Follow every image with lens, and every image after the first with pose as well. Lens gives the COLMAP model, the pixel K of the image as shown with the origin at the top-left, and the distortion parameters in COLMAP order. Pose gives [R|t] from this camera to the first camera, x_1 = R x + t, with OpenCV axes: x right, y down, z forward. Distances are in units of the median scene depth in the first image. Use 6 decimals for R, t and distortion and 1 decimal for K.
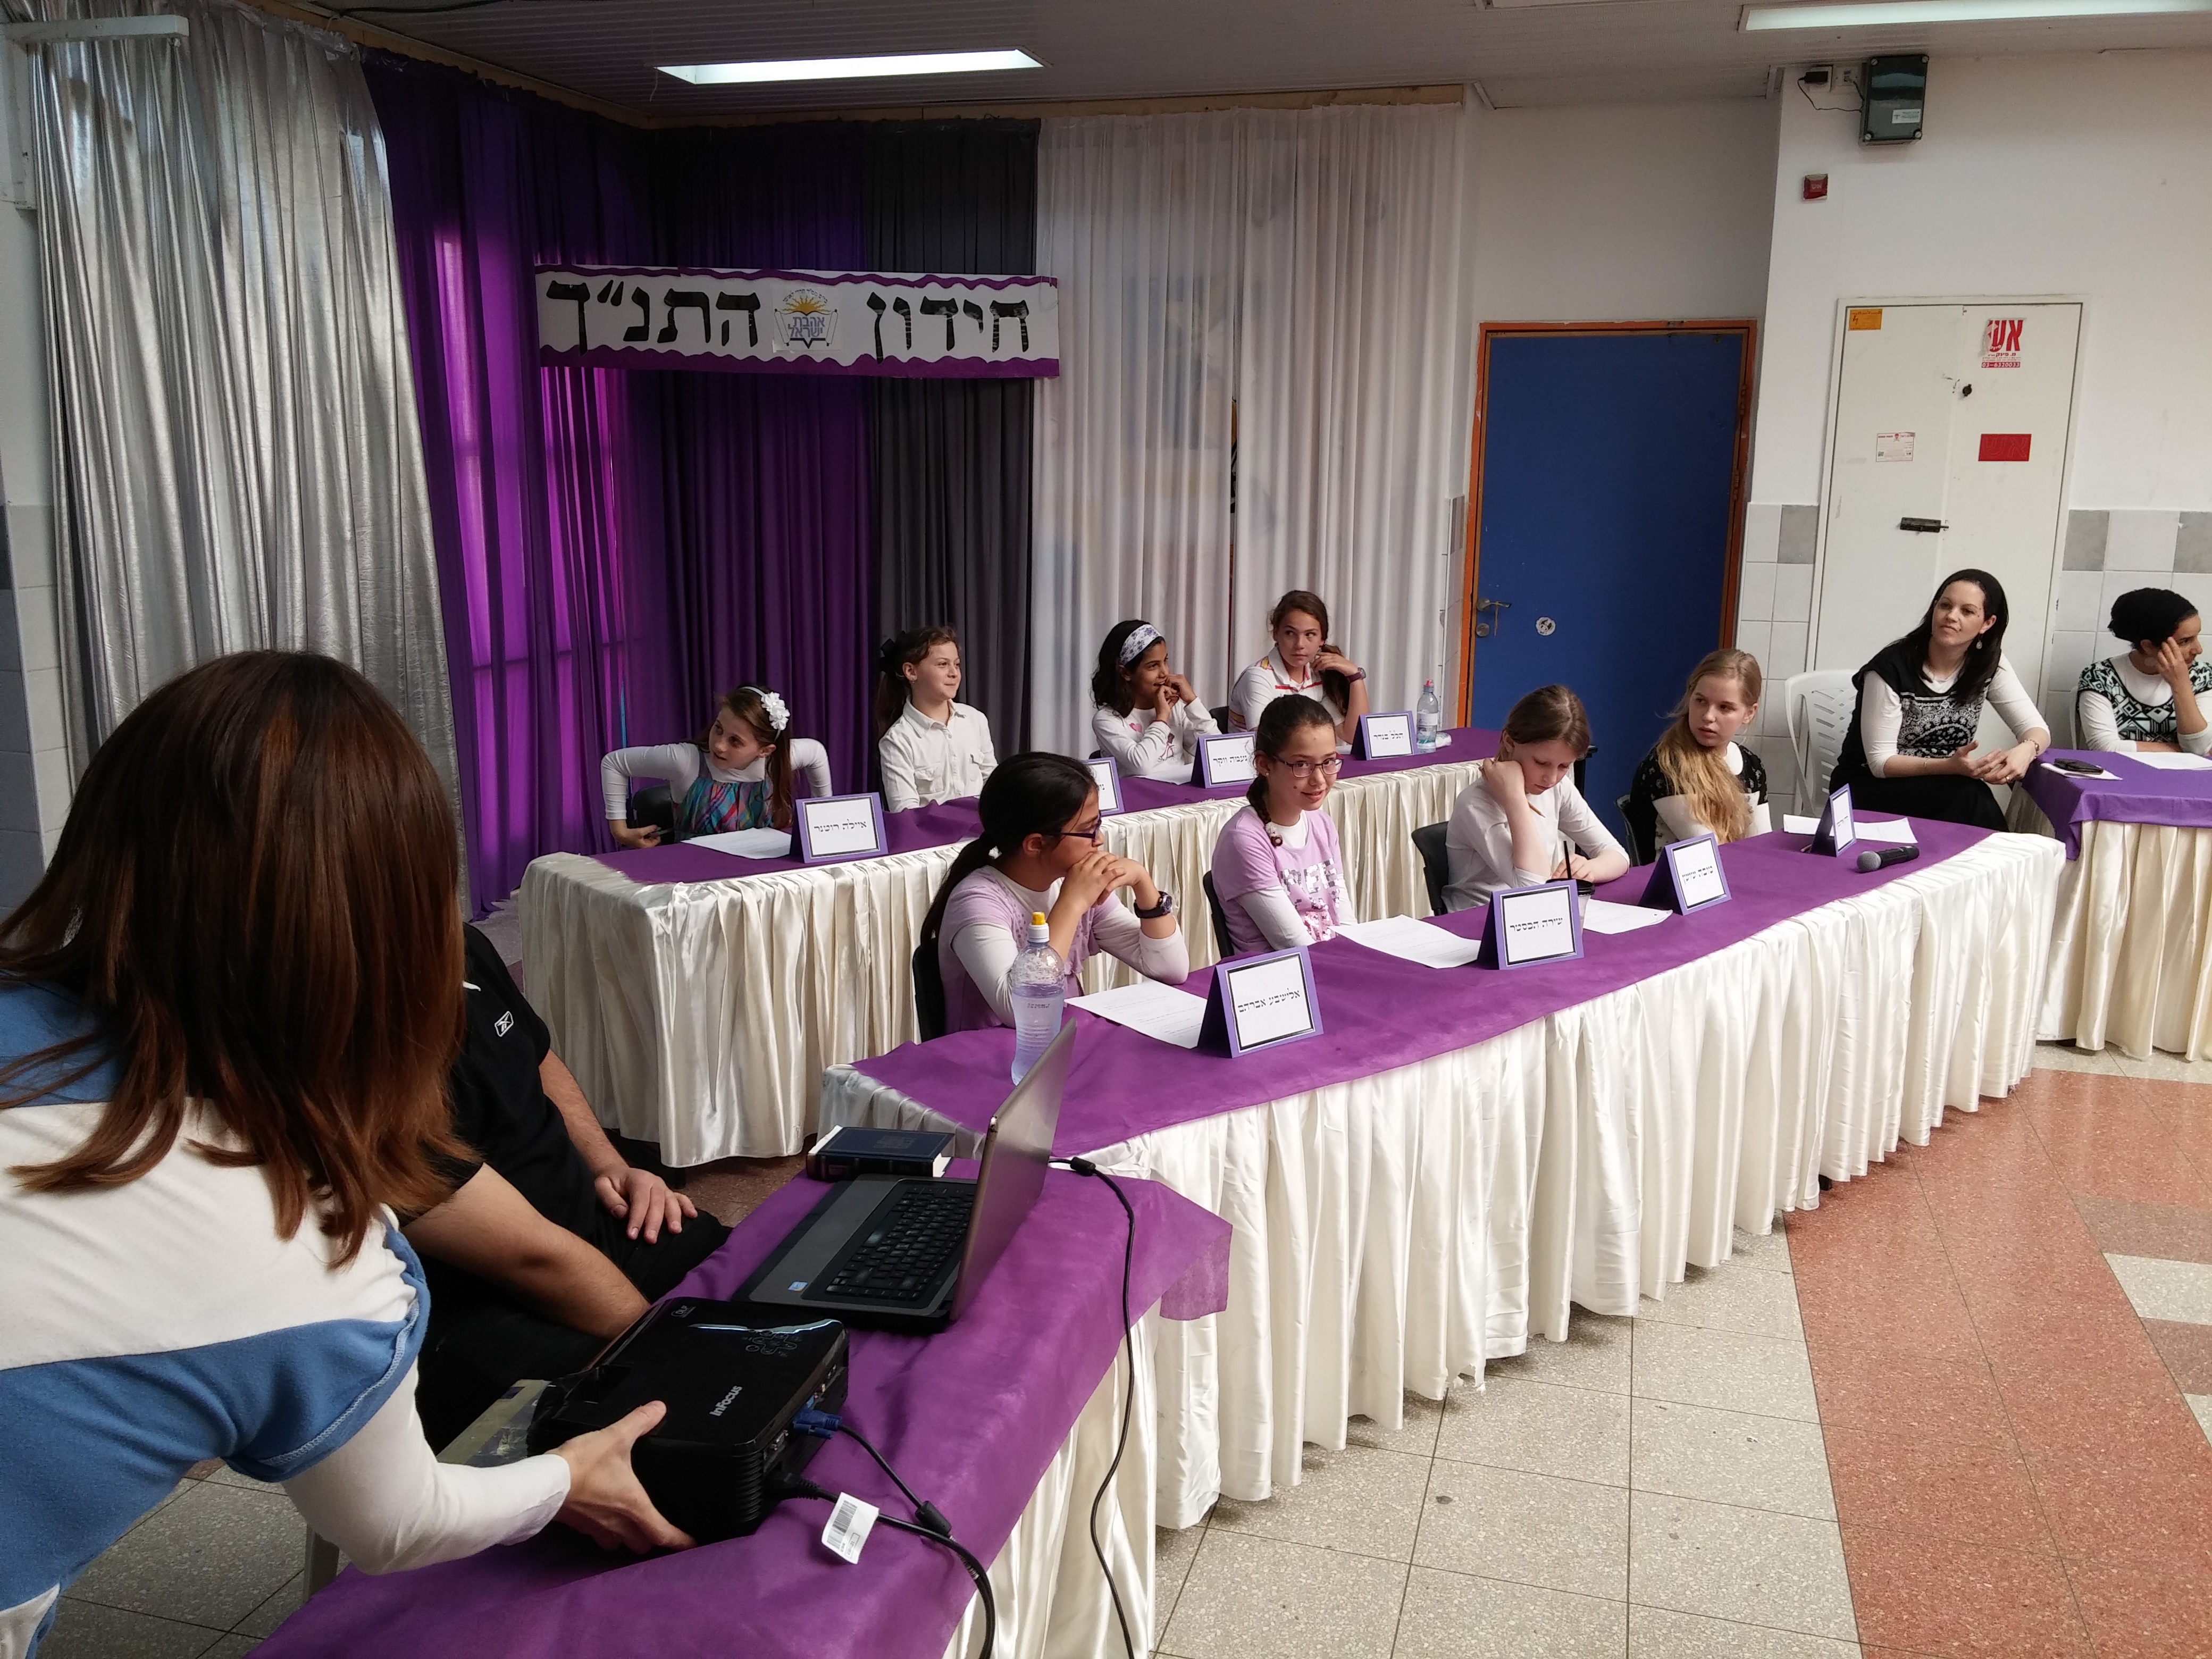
lens RADIAL K [[1918.7, 0, 1099.6], [0, 1918.7, 798.0], [0, 0, 1]] dist [0.076807, -0.095632]
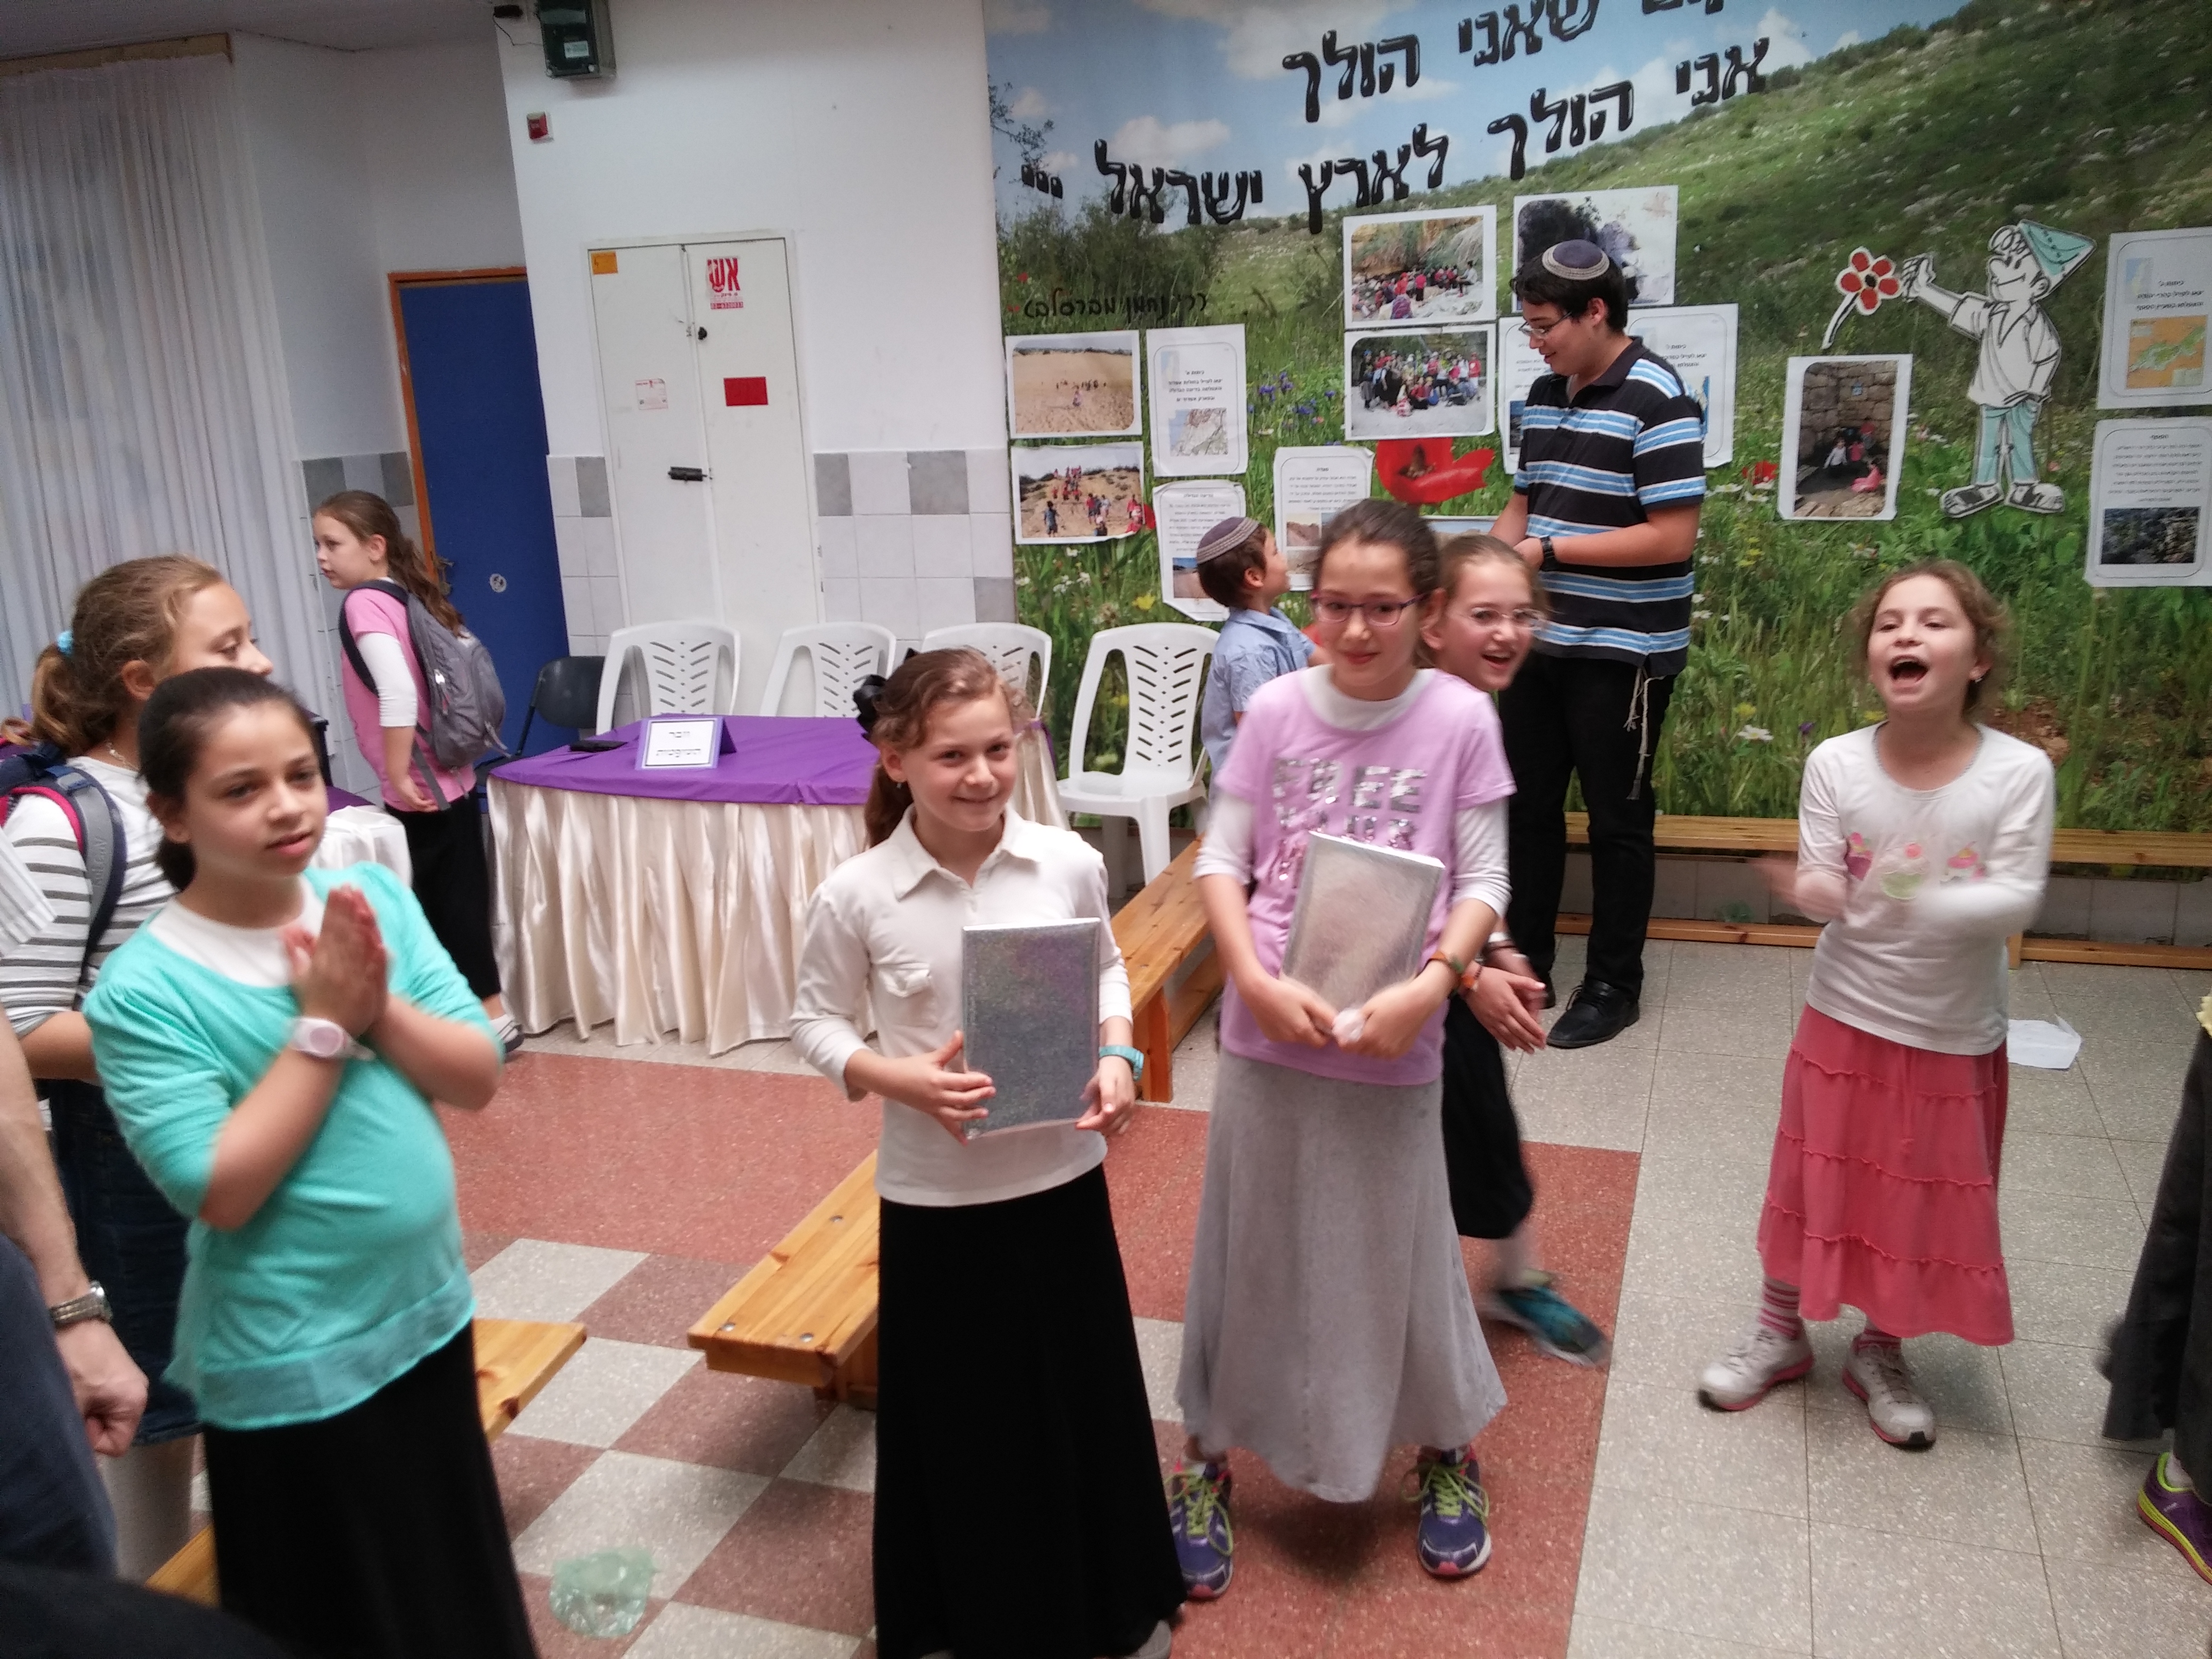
lens RADIAL K [[1921.6, 0, 1121.8], [0, 1921.6, 821.6], [0, 0, 1]] dist [0.084646, -0.105774]
pose [[0.996956, -0.037571, -0.068315, 0.668800], [0.041658, 0.997363, 0.059428, -0.014008], [0.065902, -0.062093, 0.995892, 0.030616]]
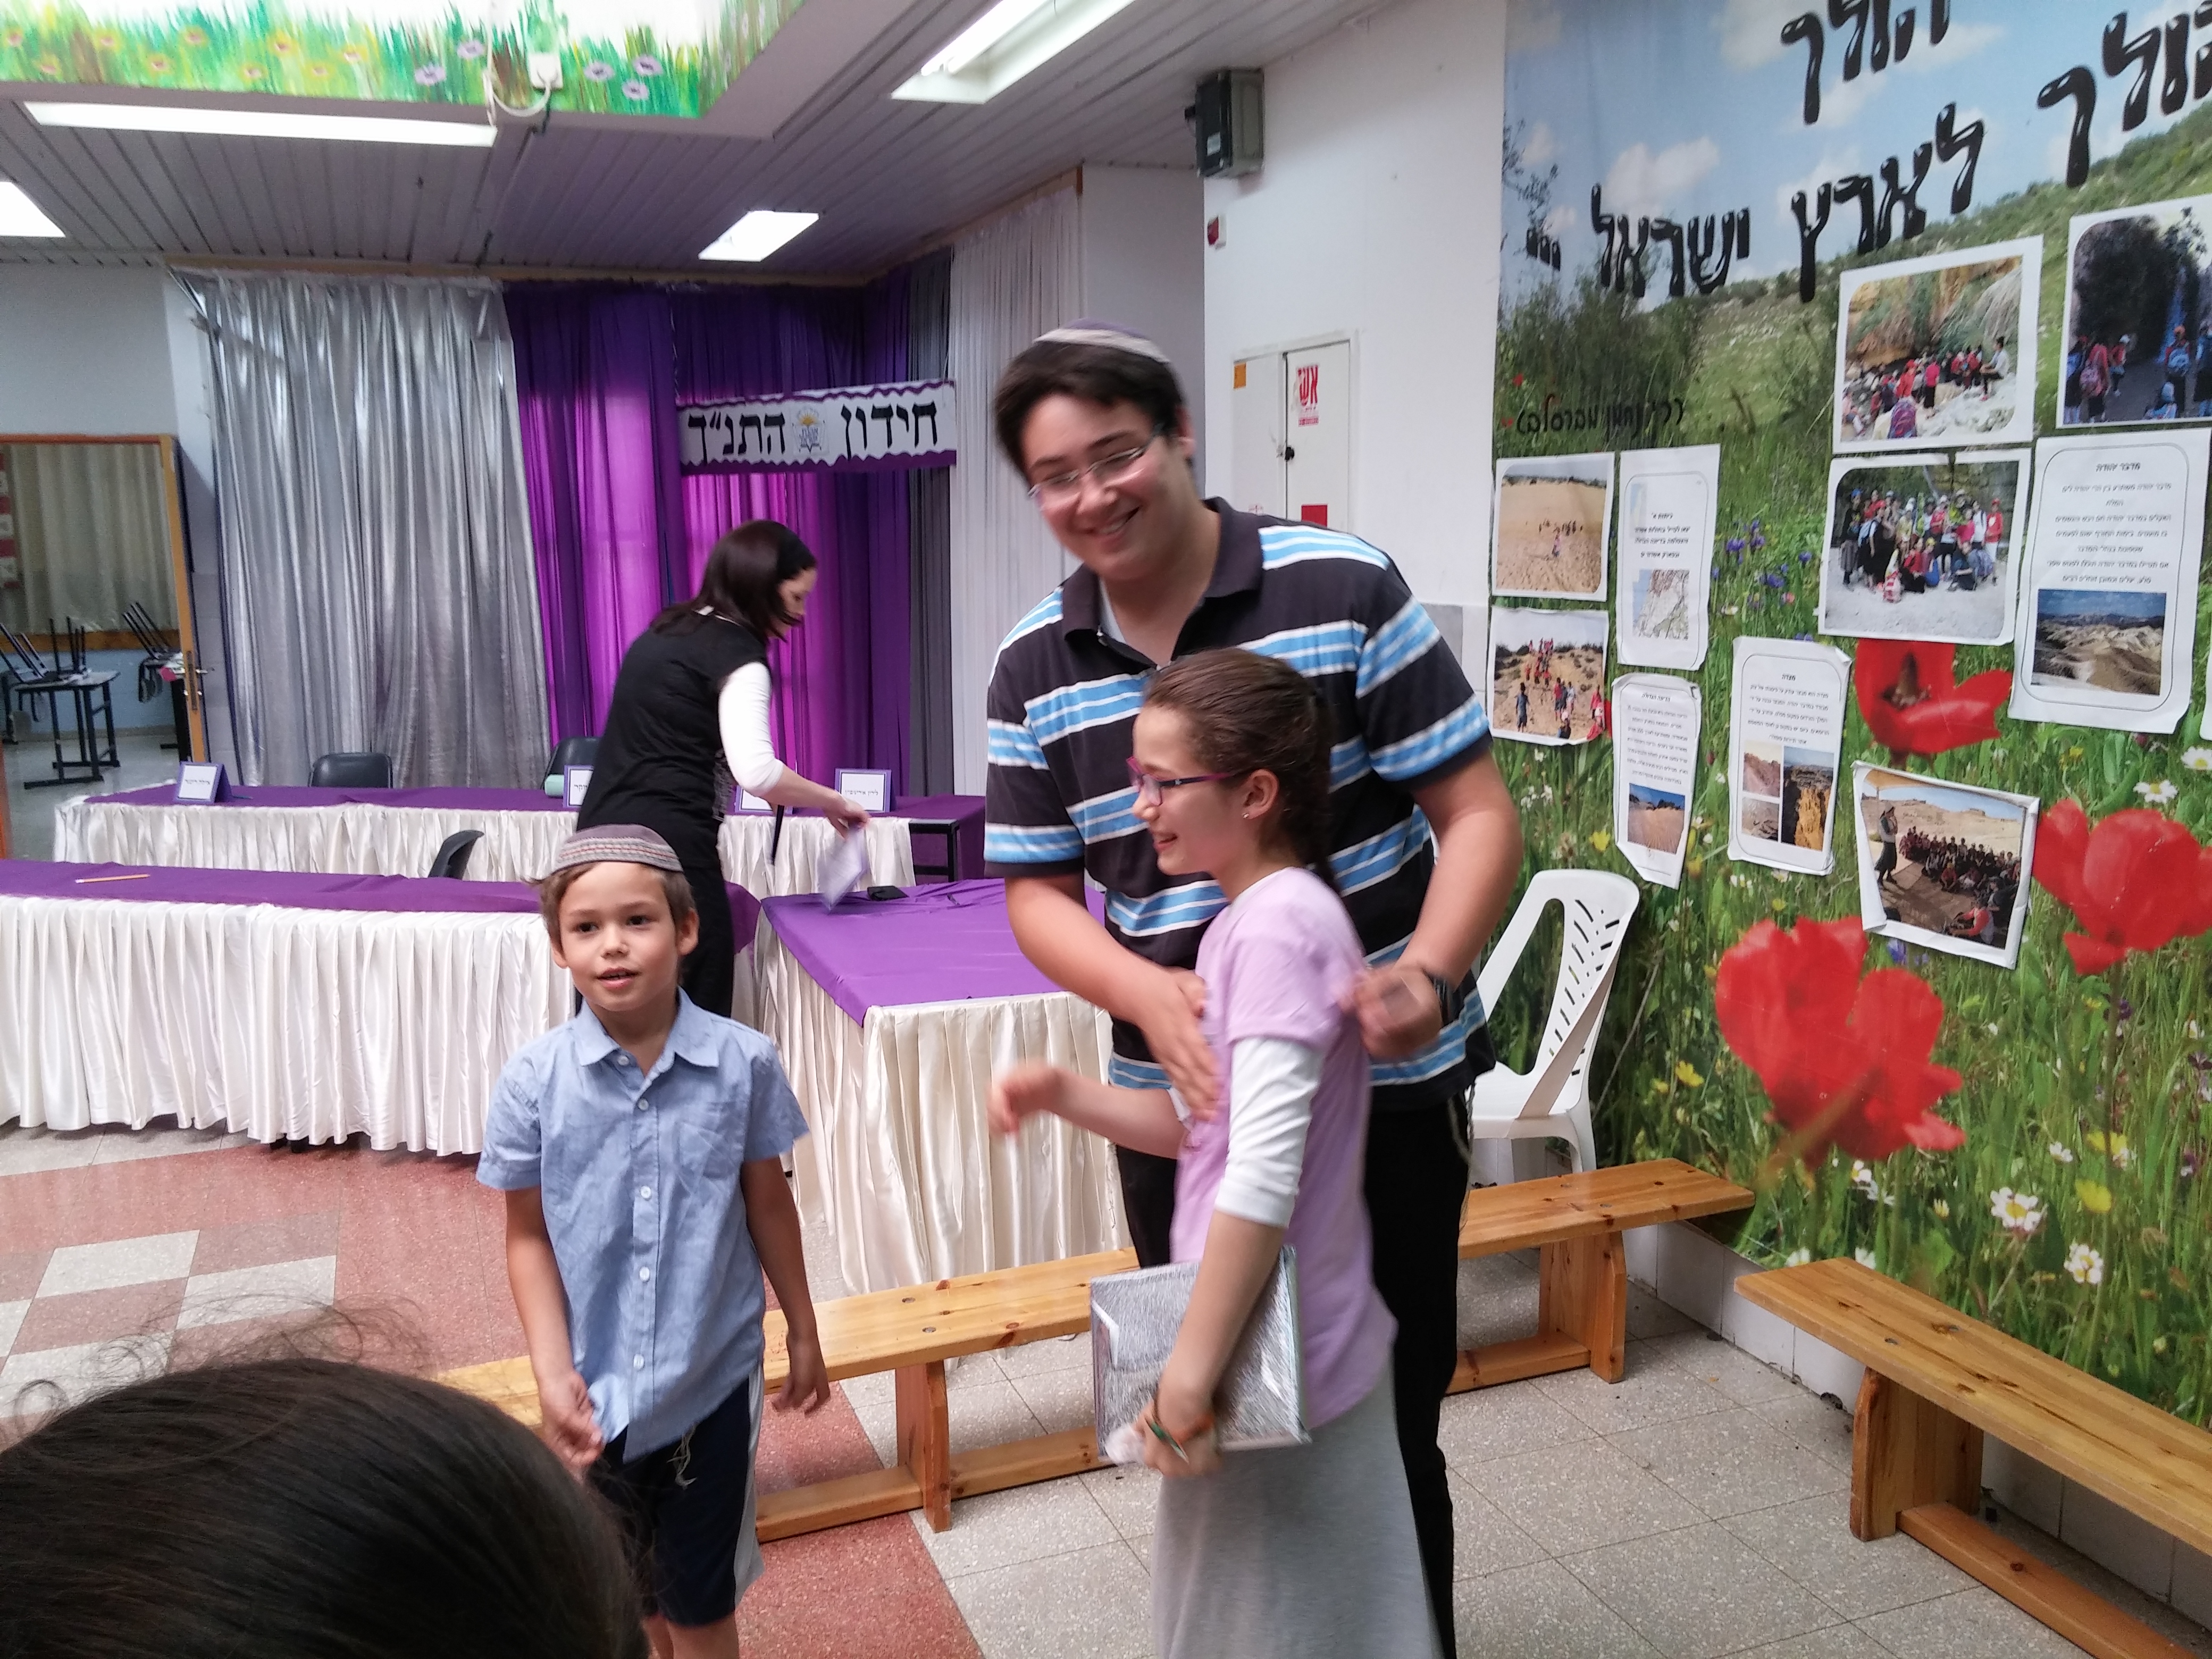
lens RADIAL K [[1909.0, 0, 1078.3], [0, 1909.0, 823.6], [0, 0, 1]] dist [0.088402, -0.109659]
pose [[0.575360, 0.112356, -0.810146, 1.015660], [-0.122557, 0.991180, 0.050424, -0.076582], [0.808666, 0.070277, 0.584055, 0.425052]]
